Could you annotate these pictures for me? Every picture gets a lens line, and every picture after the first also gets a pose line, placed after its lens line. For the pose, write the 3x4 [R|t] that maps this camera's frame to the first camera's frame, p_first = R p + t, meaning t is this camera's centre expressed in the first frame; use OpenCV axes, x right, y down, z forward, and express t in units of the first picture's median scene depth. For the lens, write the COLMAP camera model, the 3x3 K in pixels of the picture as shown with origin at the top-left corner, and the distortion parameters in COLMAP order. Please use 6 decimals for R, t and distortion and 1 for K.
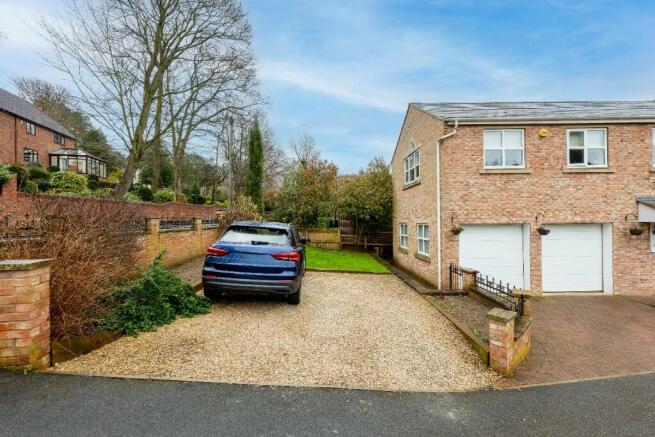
lens RADIAL K [[271.9, 0, 330.1], [0, 271.9, 217.8], [0, 0, 1]] dist [0.000413, 0.000437]
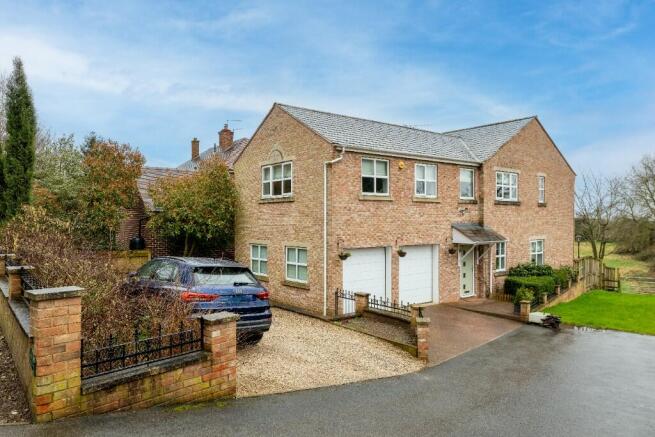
lens RADIAL K [[448.2, 0, 326.2], [0, 448.2, 219.7], [0, 0, 1]] dist [-0.002819, -0.001972]
pose [[0.789864, 0.010622, 0.613191, -0.591121], [-0.013114, 0.999914, -0.000428, -0.083253], [-0.613142, -0.007704, 0.789935, -0.270379]]
